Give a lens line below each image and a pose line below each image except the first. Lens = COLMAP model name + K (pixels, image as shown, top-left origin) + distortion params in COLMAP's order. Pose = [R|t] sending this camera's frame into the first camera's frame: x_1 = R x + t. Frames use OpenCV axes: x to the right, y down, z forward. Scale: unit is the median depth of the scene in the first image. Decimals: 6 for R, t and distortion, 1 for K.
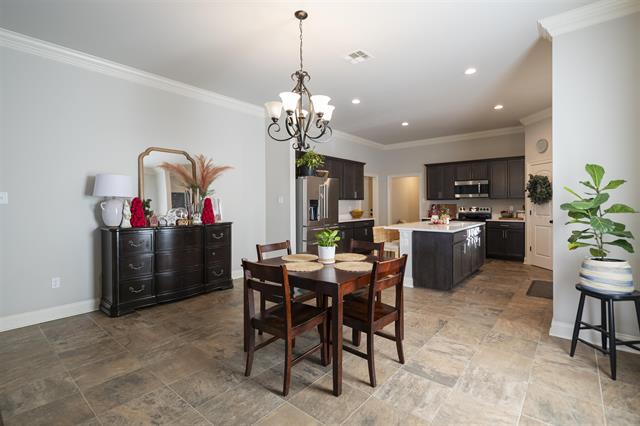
lens RADIAL K [[308.2, 0, 324.0], [0, 308.2, 206.8], [0, 0, 1]] dist [-0.017504, -0.000283]
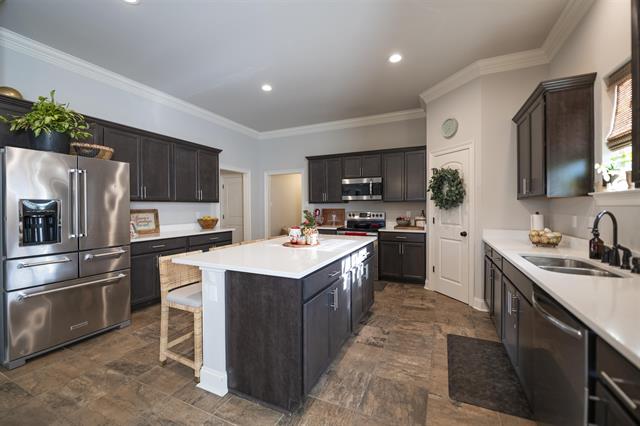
lens RADIAL K [[270.0, 0, 316.5], [0, 270.0, 212.7], [0, 0, 1]] dist [-0.008662, -0.000670]
pose [[0.969230, -0.003070, 0.246139, 0.221490], [0.000849, 0.999958, 0.009131, -0.005262], [-0.246157, -0.008641, 0.969192, 0.403638]]
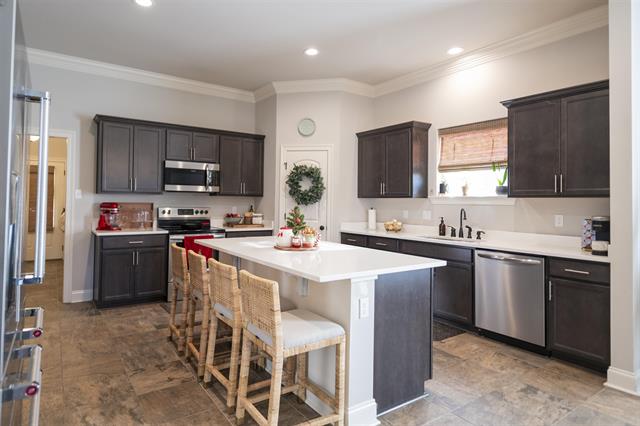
lens RADIAL K [[369.2, 0, 309.9], [0, 369.2, 197.5], [0, 0, 1]] dist [-0.006680, -0.001795]
pose [[0.274424, 0.017726, 0.961445, -0.131501], [-0.006259, 0.999842, -0.016648, -0.010175], [-0.961588, -0.001449, 0.274492, 0.654455]]
